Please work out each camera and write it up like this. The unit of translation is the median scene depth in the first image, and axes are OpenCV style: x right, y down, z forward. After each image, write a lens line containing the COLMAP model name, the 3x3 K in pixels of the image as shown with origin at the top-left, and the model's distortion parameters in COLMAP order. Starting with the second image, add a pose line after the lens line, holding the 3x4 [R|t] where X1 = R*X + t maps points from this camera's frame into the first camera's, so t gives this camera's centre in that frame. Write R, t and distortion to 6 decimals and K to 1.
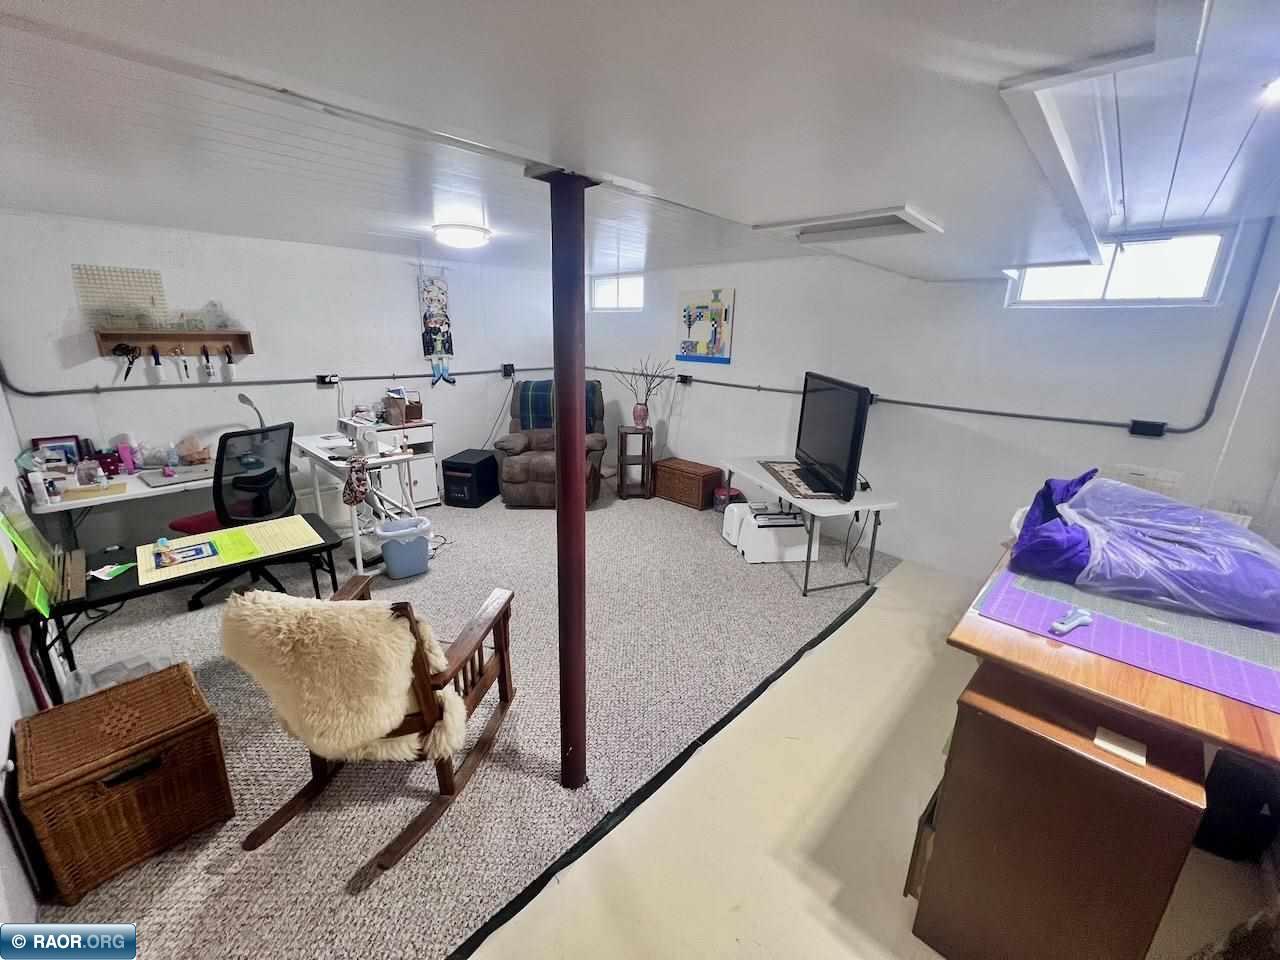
lens RADIAL K [[513.9, 0, 633.5], [0, 513.9, 477.6], [0, 0, 1]] dist [-0.001345, -0.000138]
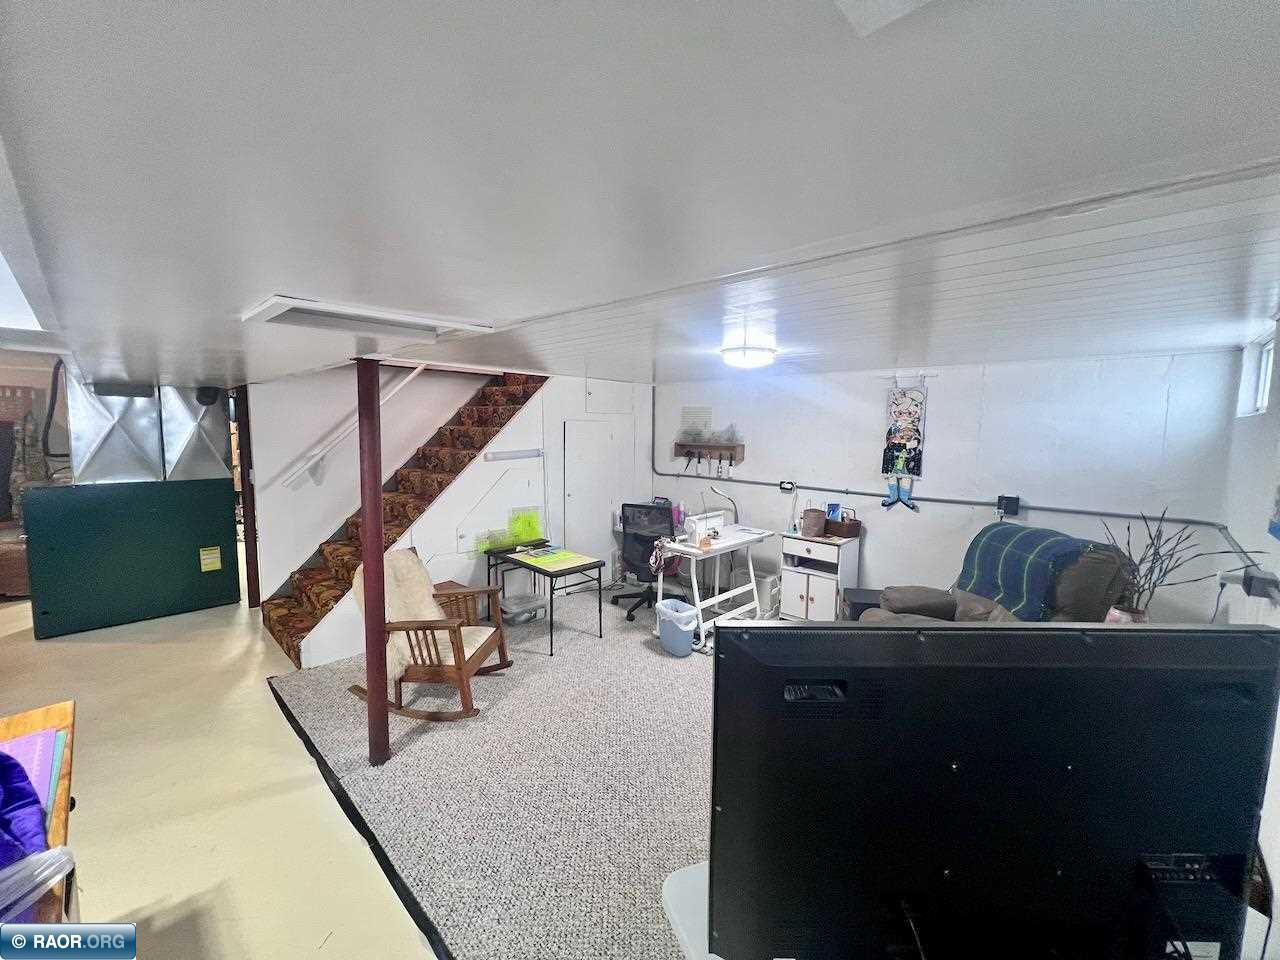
lens RADIAL K [[513.9, 0, 633.5], [0, 513.9, 477.6], [0, 0, 1]] dist [-0.001345, -0.000138]
pose [[0.005001, 0.074835, -0.997183, 0.615564], [-0.289513, 0.954597, 0.070187, -0.215025], [0.957161, 0.288347, 0.026439, 0.722135]]
